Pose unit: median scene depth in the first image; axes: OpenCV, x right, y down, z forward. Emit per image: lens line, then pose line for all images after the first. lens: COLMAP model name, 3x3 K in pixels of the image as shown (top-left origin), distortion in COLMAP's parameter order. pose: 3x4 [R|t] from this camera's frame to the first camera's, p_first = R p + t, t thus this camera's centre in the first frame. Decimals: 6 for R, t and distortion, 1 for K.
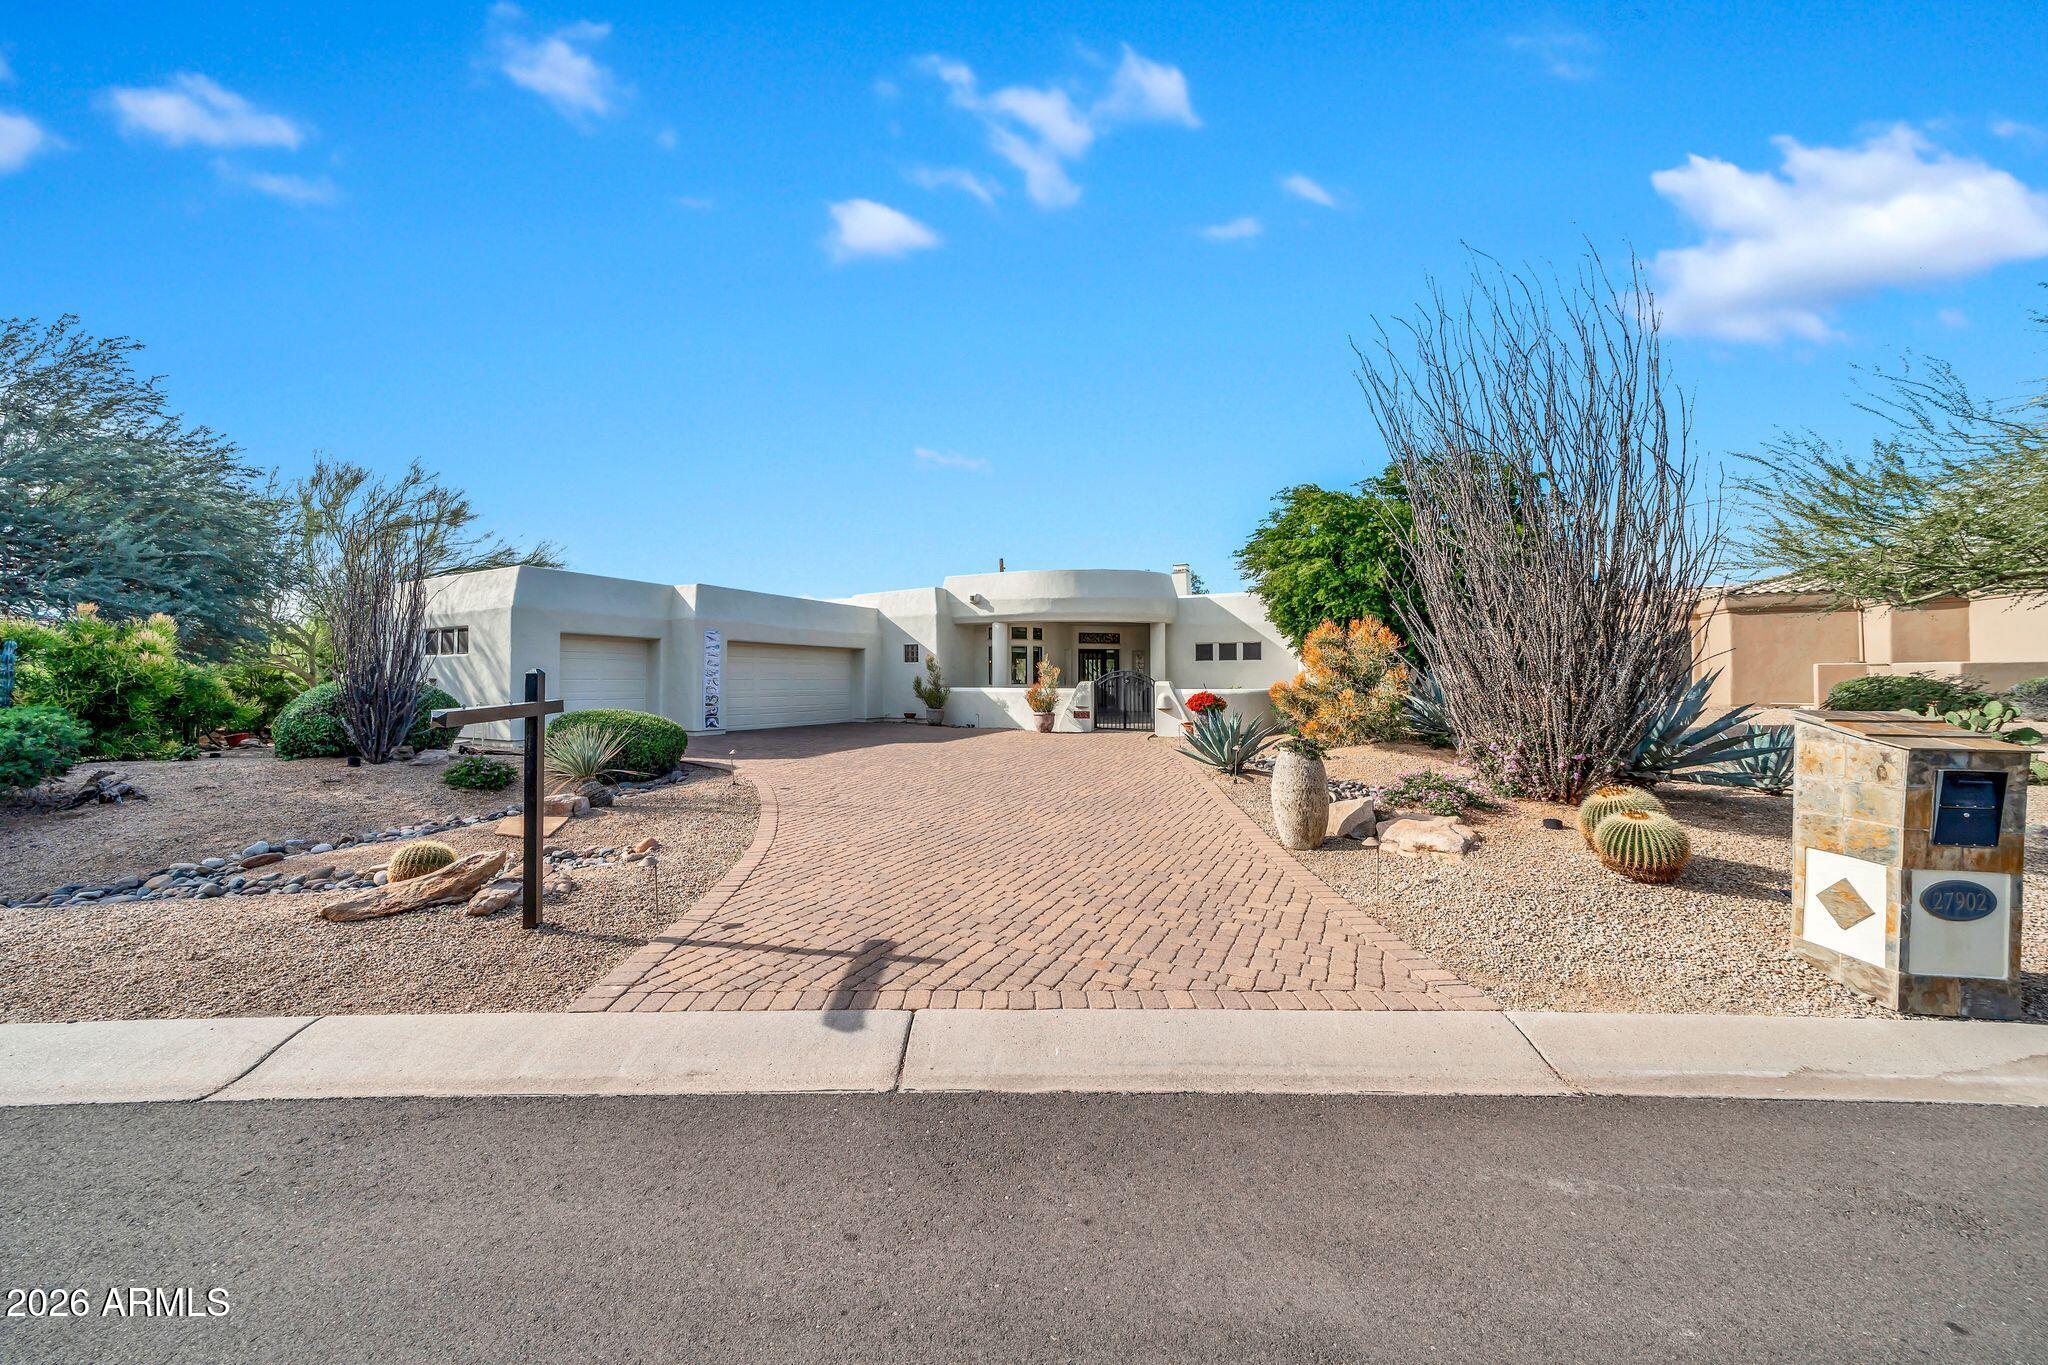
lens RADIAL K [[716.2, 0, 1019.3], [0, 716.2, 674.0], [0, 0, 1]] dist [-0.007985, -0.000097]
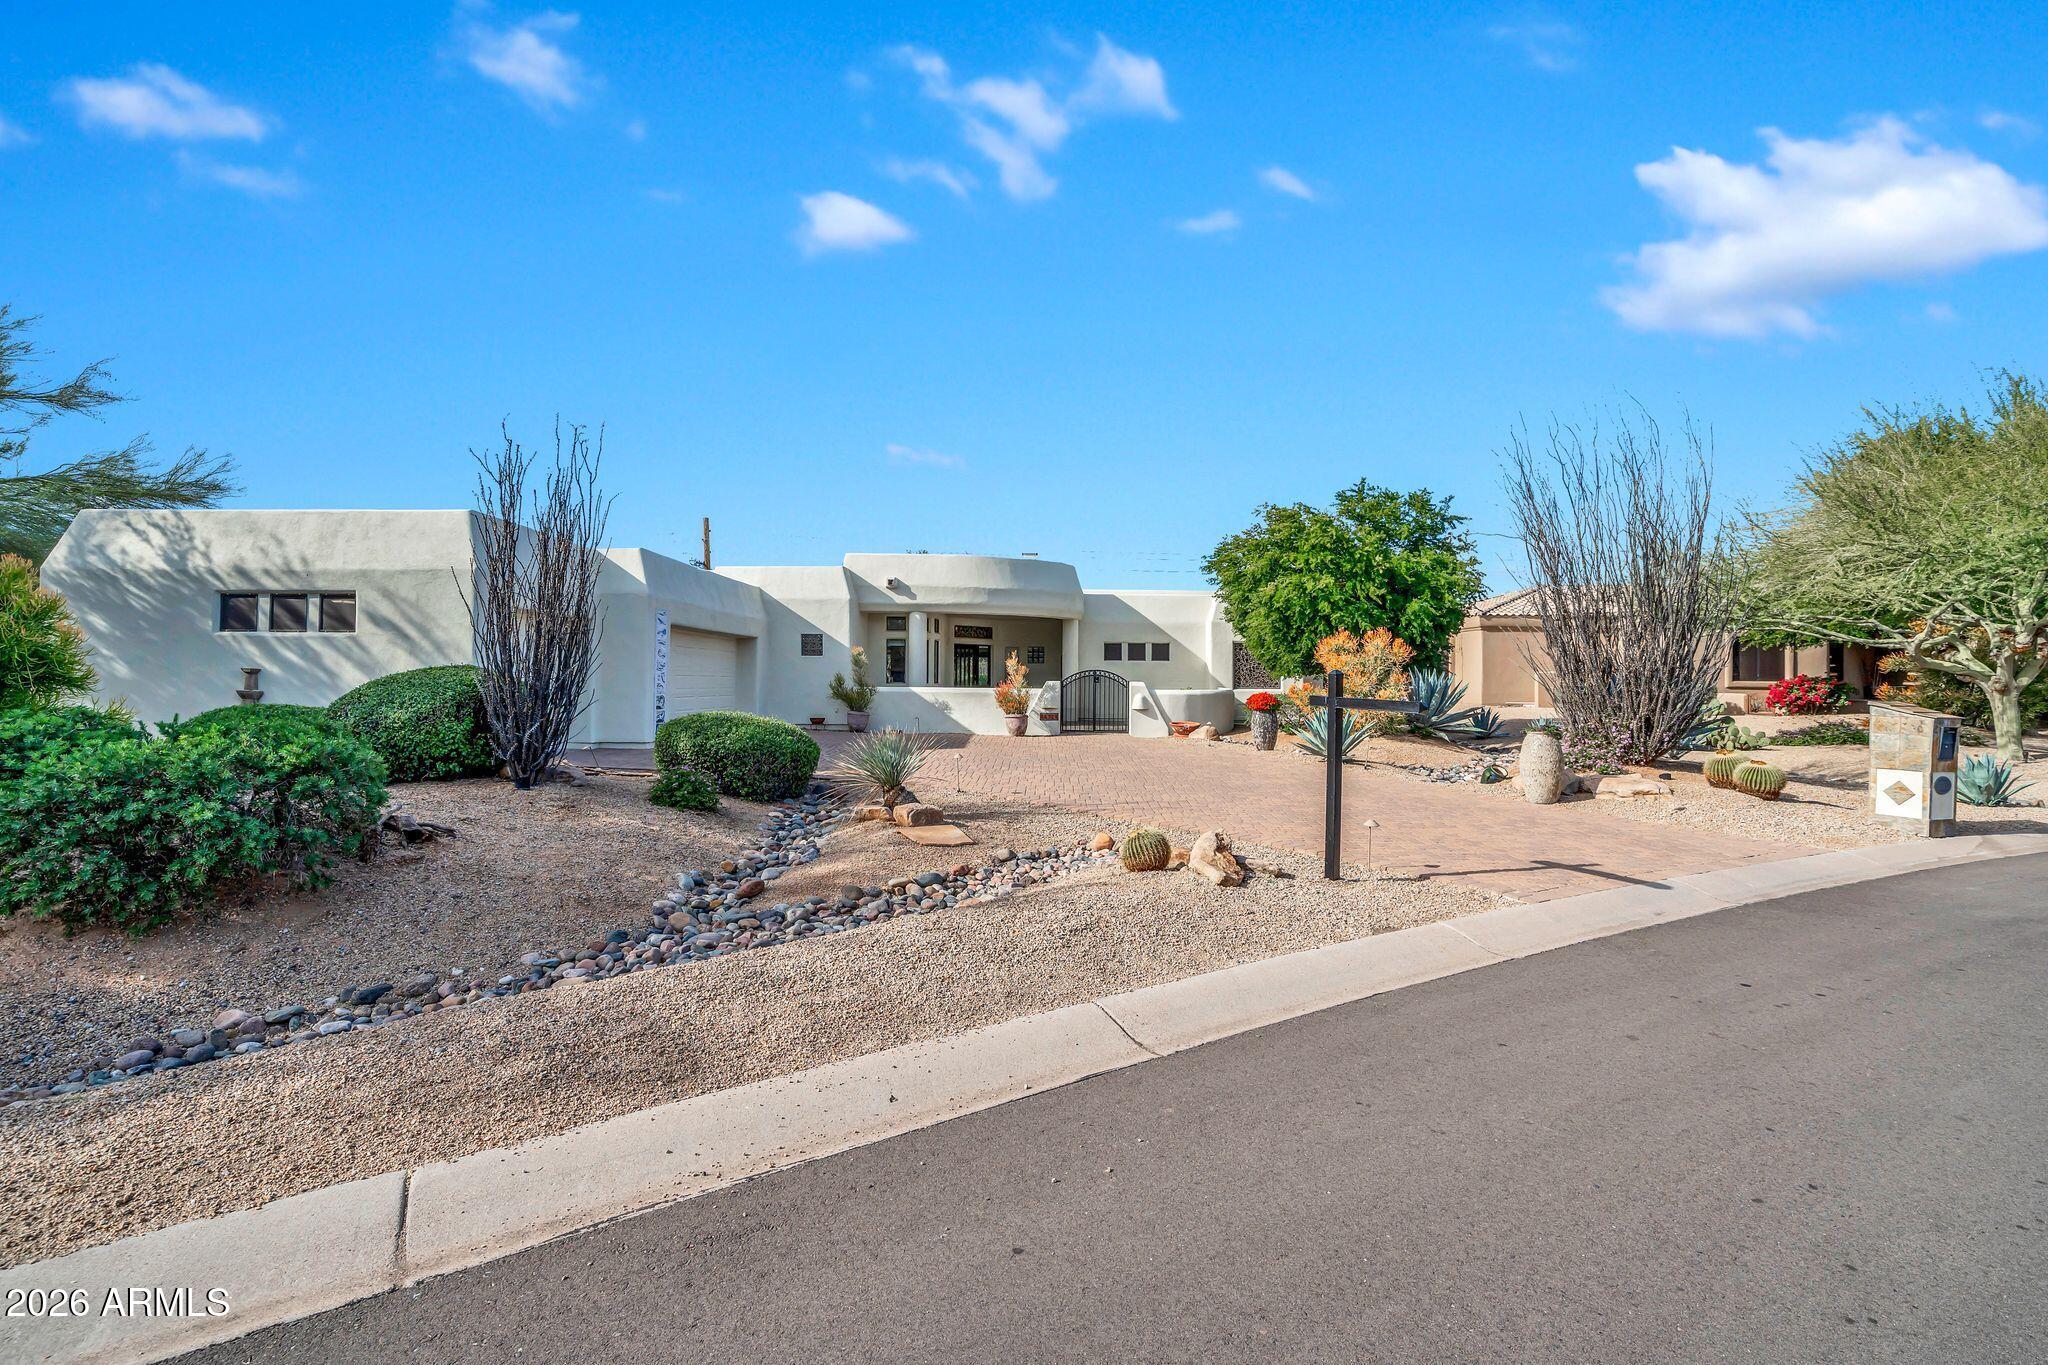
lens RADIAL K [[907.6, 0, 1024.0], [0, 907.6, 682.5], [0, 0, 1]] dist [0.000198, 0.000153]
pose [[0.889579, 0.007876, 0.456713, -0.434568], [-0.013602, 0.999865, 0.009252, 0.001299], [-0.456578, -0.014442, 0.889566, -0.038041]]
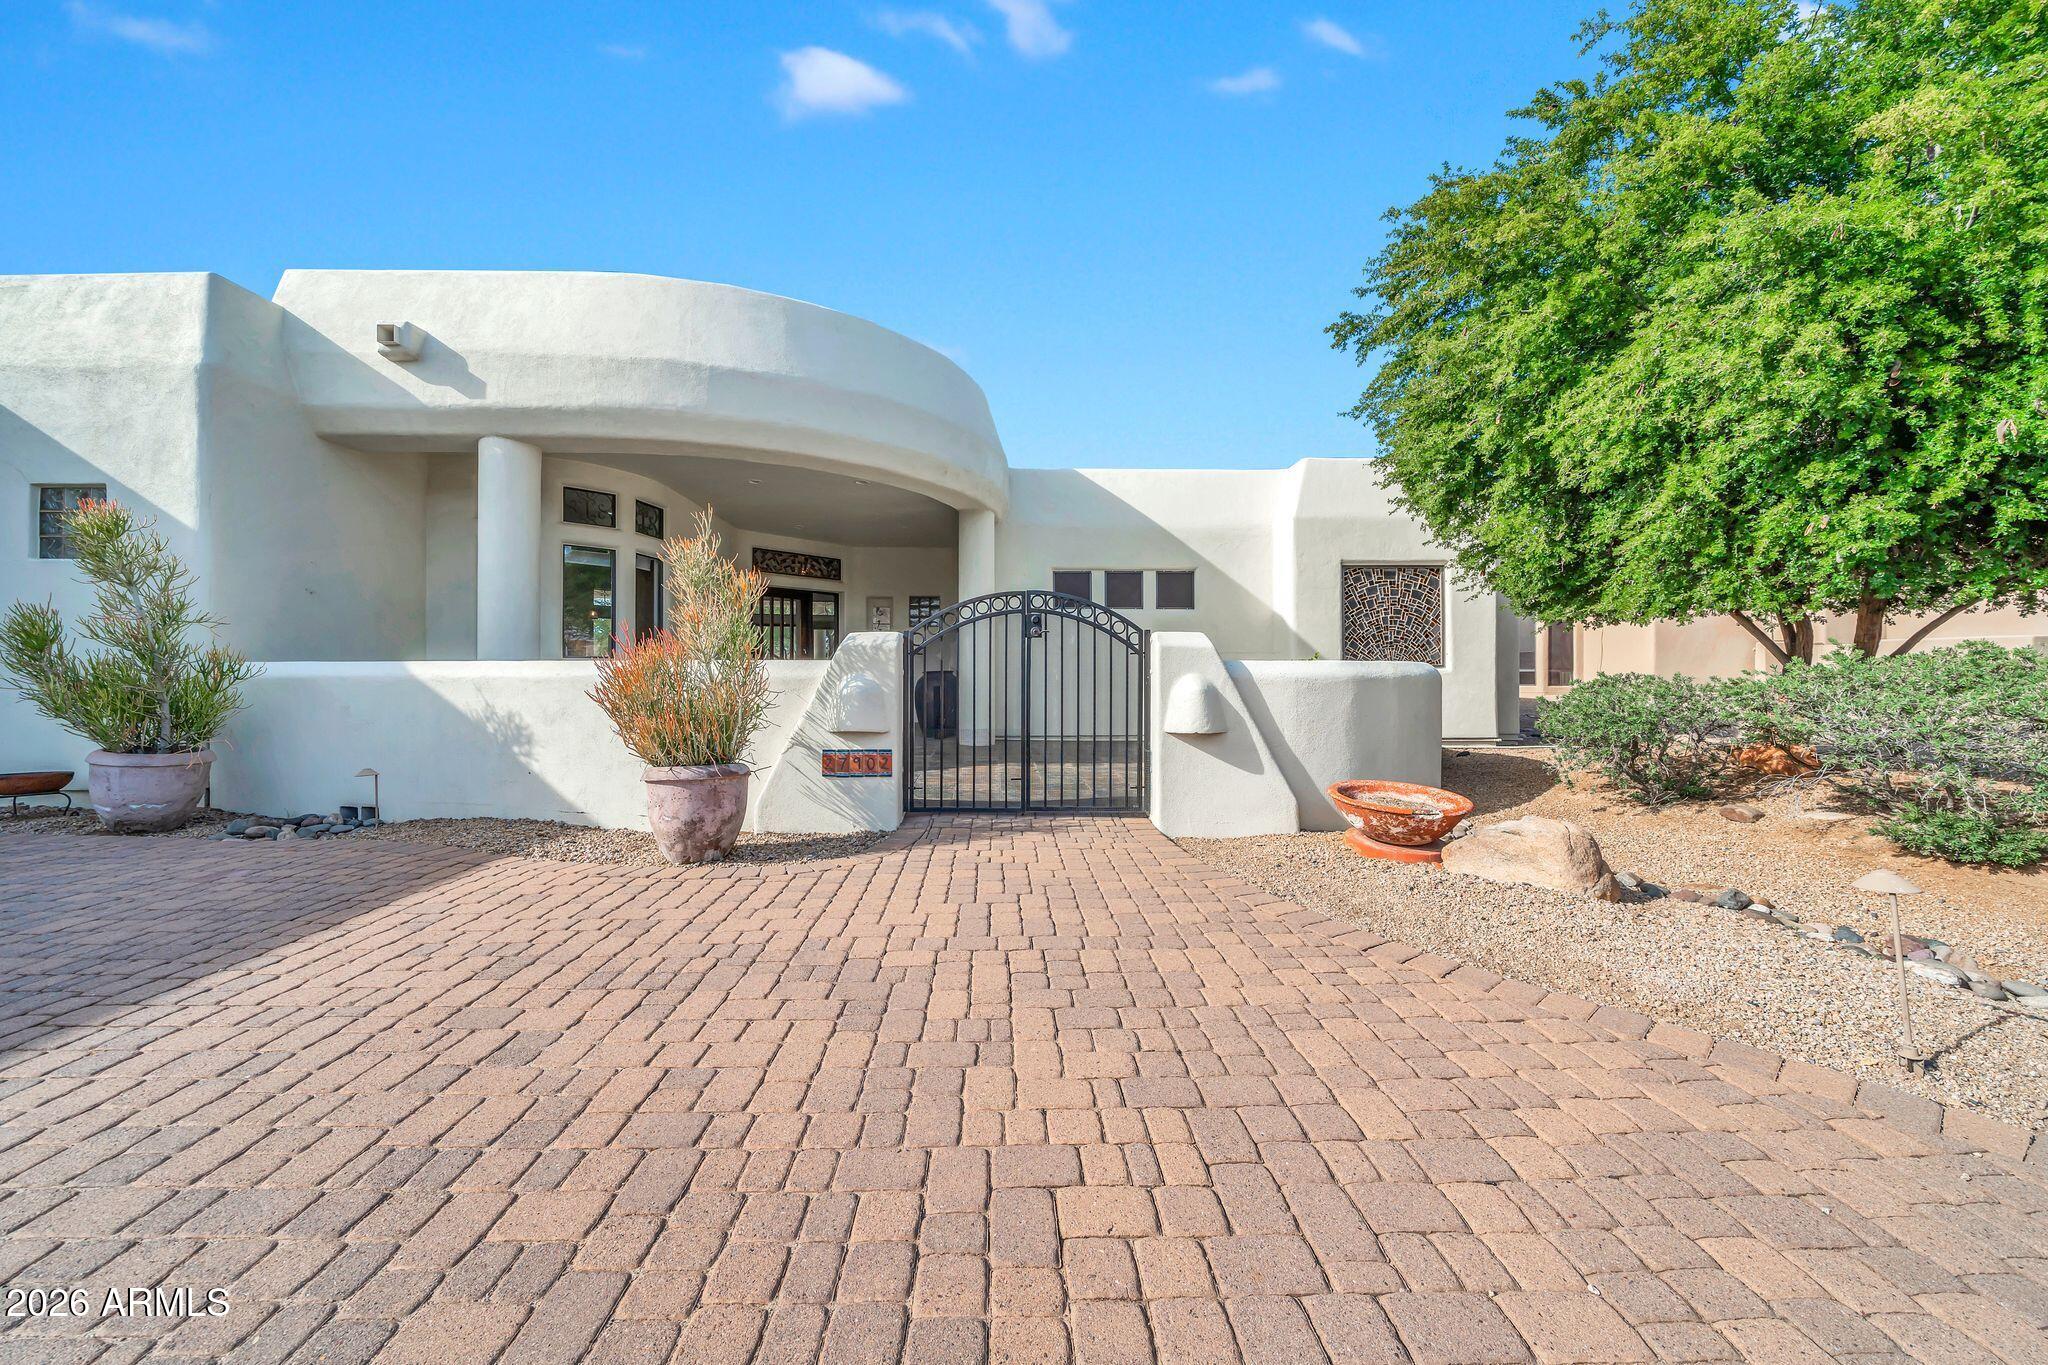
lens RADIAL K [[716.2, 0, 1019.3], [0, 716.2, 674.0], [0, 0, 1]] dist [-0.007985, -0.000097]
pose [[0.867198, 0.002875, 0.497955, 0.009113], [-0.005739, 0.999975, 0.004222, 0.021330], [-0.497931, -0.006519, 0.867192, 0.672873]]
